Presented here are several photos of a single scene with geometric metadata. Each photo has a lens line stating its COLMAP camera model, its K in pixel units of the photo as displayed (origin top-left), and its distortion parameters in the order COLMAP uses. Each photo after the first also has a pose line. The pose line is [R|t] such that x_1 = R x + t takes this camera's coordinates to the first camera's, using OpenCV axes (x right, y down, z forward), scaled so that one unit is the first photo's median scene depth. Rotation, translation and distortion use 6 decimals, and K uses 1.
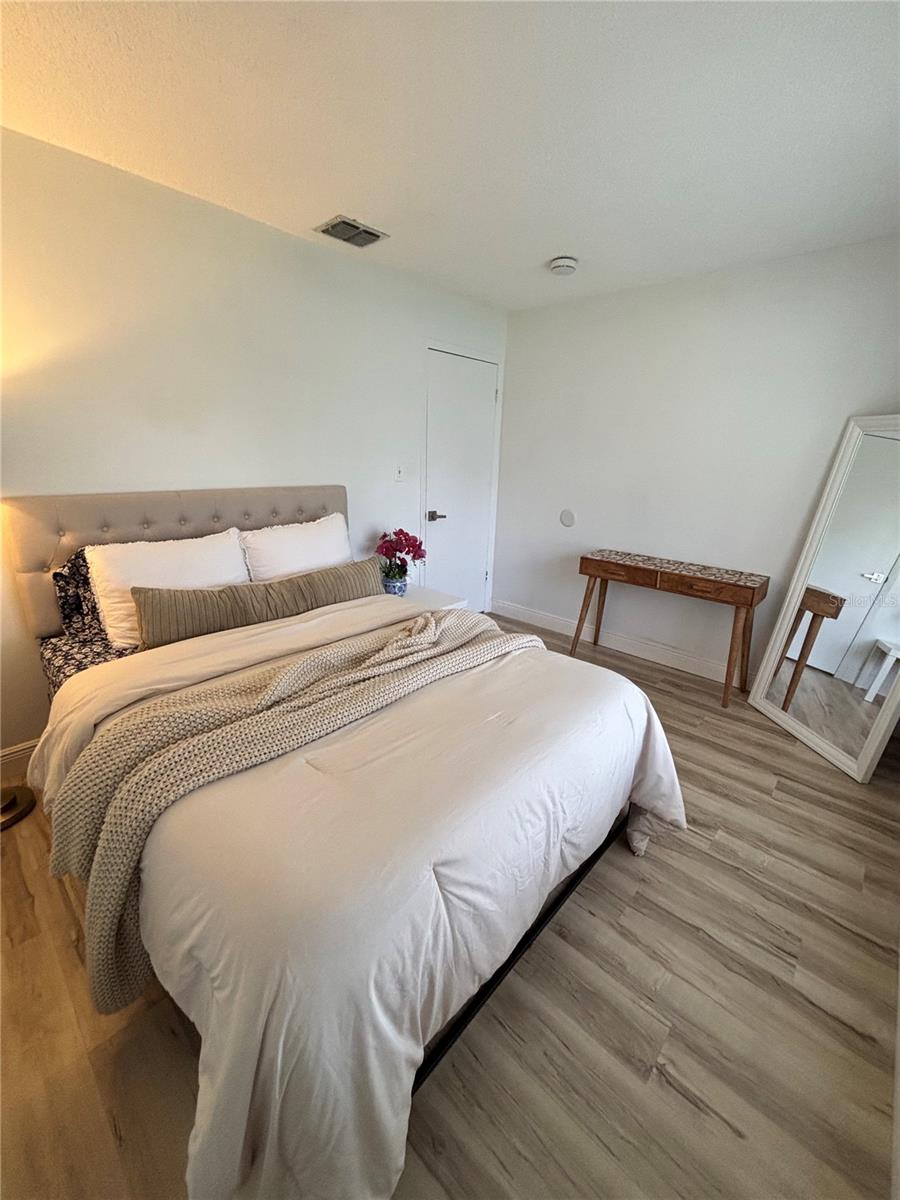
lens RADIAL K [[483.4, 0, 450.1], [0, 483.4, 598.6], [0, 0, 1]] dist [0.000013, 0.000563]
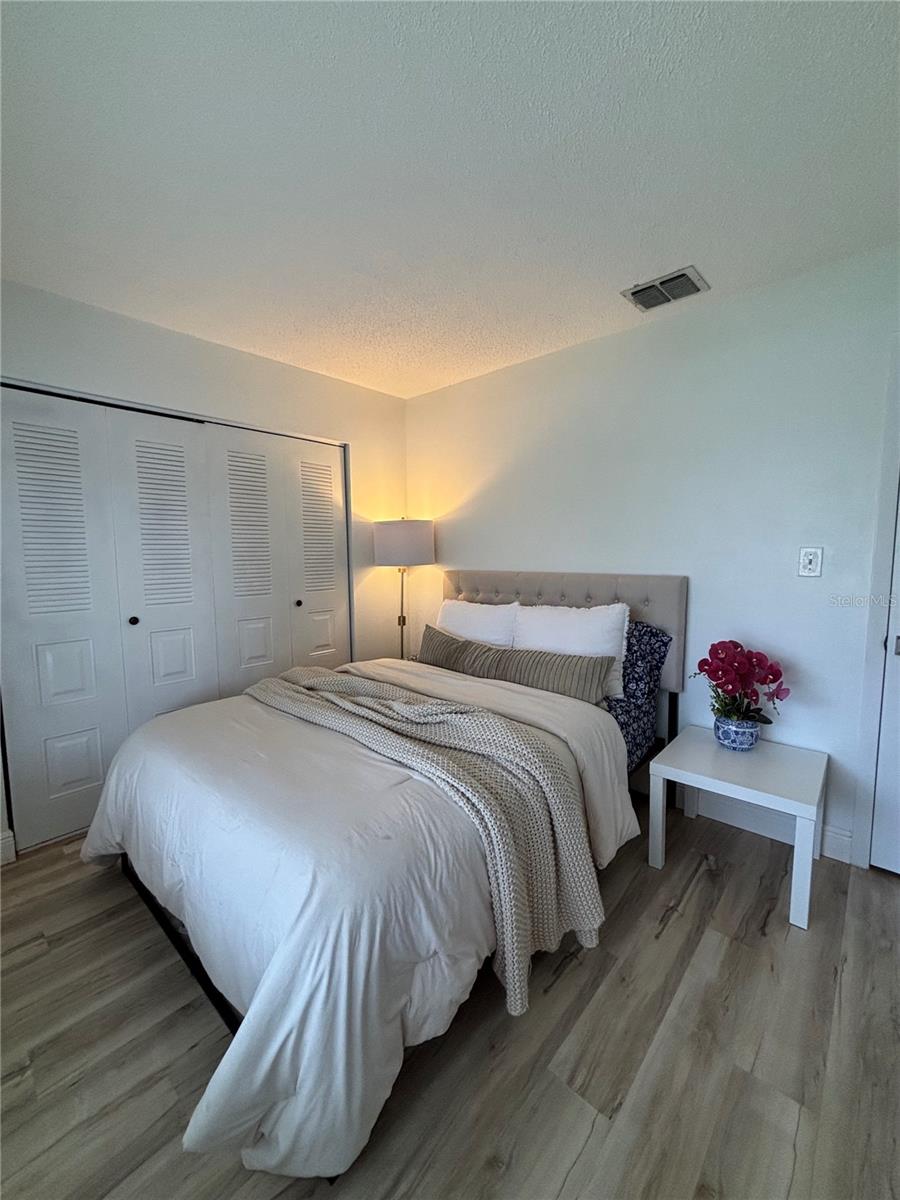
lens RADIAL K [[483.4, 0, 450.1], [0, 483.4, 598.6], [0, 0, 1]] dist [0.000013, 0.000563]
pose [[0.007712, 0.066815, -0.997736, 0.995947], [-0.286893, 0.955967, 0.061800, -0.242385], [0.957932, 0.285766, 0.026541, 1.096119]]
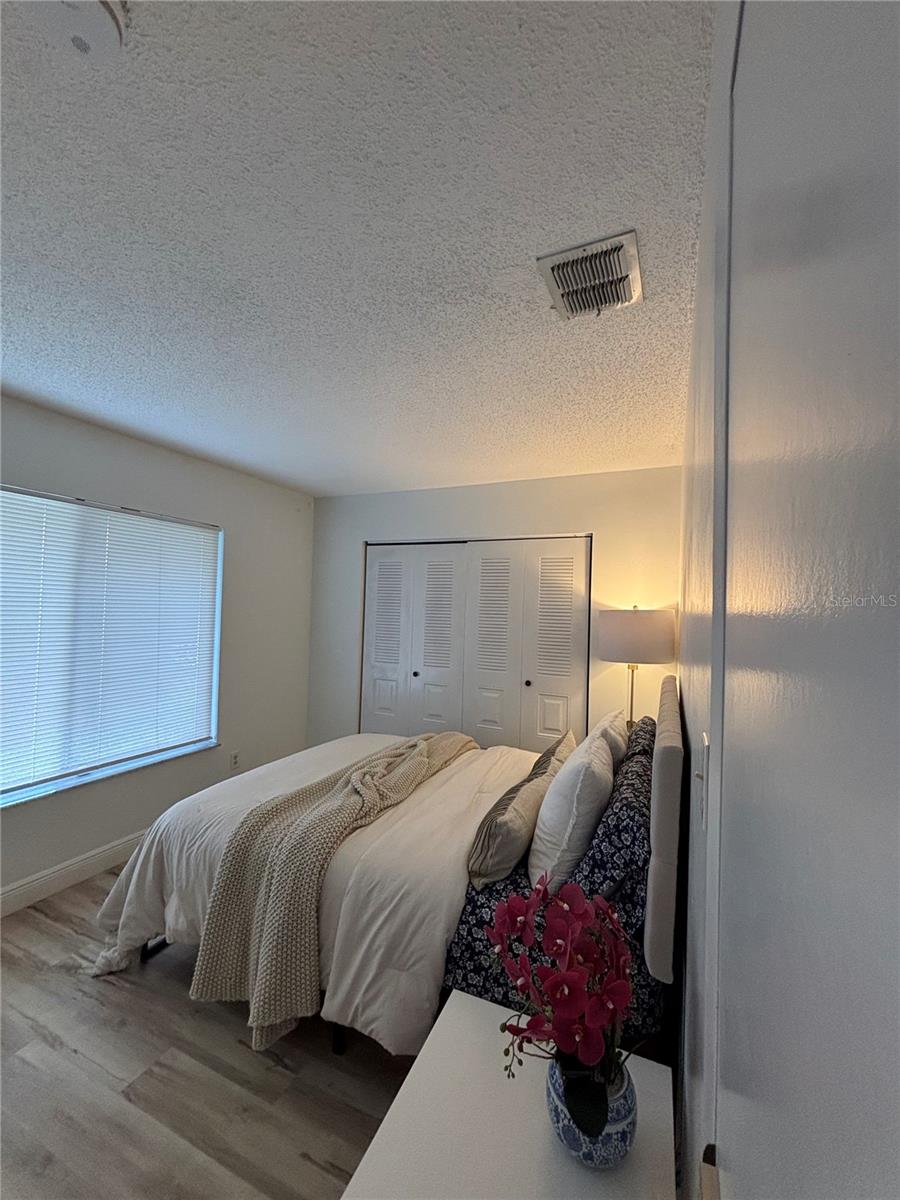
lens RADIAL K [[483.4, 0, 450.1], [0, 483.4, 598.6], [0, 0, 1]] dist [0.000013, 0.000563]
pose [[-0.948038, -0.063289, -0.311799, 0.155863], [-0.146377, 0.956900, 0.250831, -0.739898], [0.282485, 0.283437, -0.916442, 2.237655]]
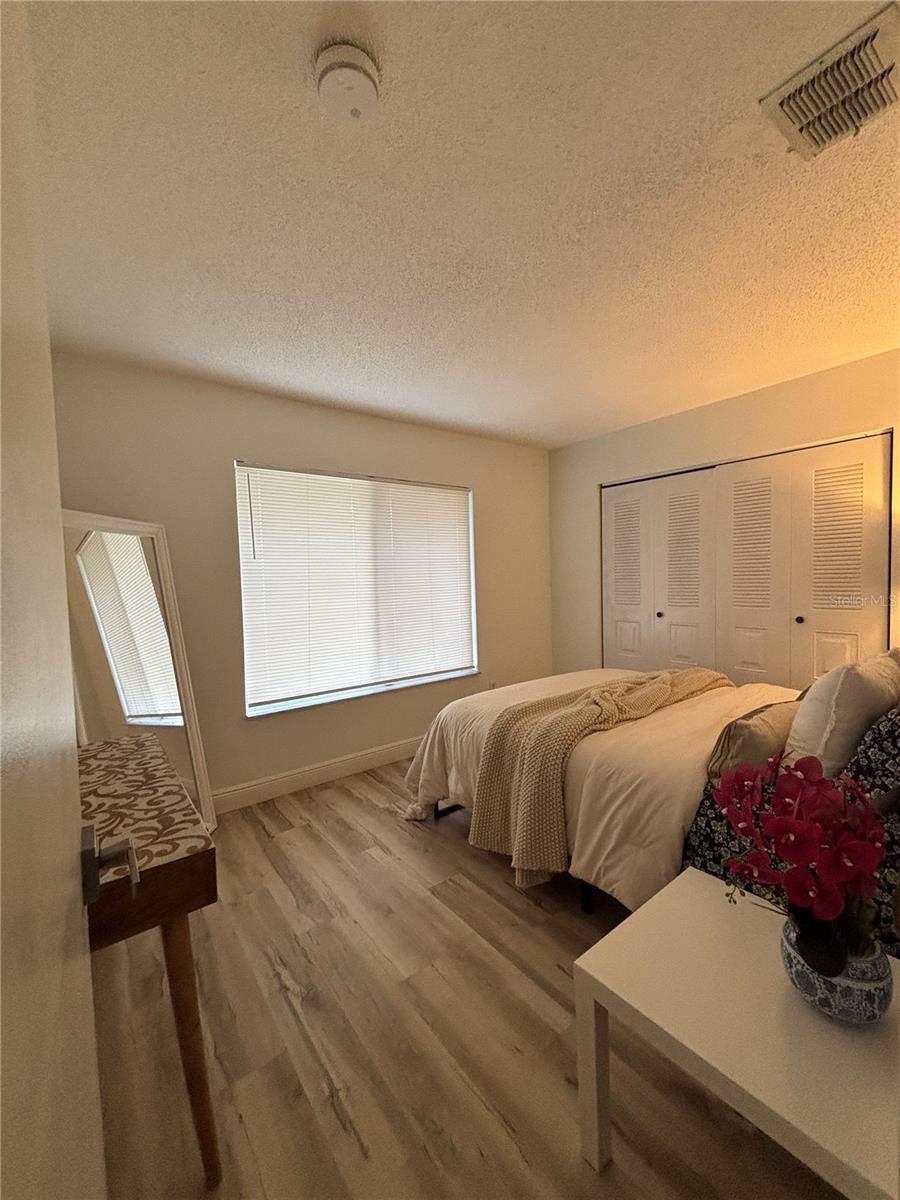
lens RADIAL K [[483.4, 0, 450.1], [0, 483.4, 598.6], [0, 0, 1]] dist [0.000013, 0.000563]
pose [[-0.983956, -0.009048, 0.178181, 0.127425], [0.052649, 0.939511, 0.338448, -0.671952], [-0.170465, 0.342399, -0.923961, 2.382760]]
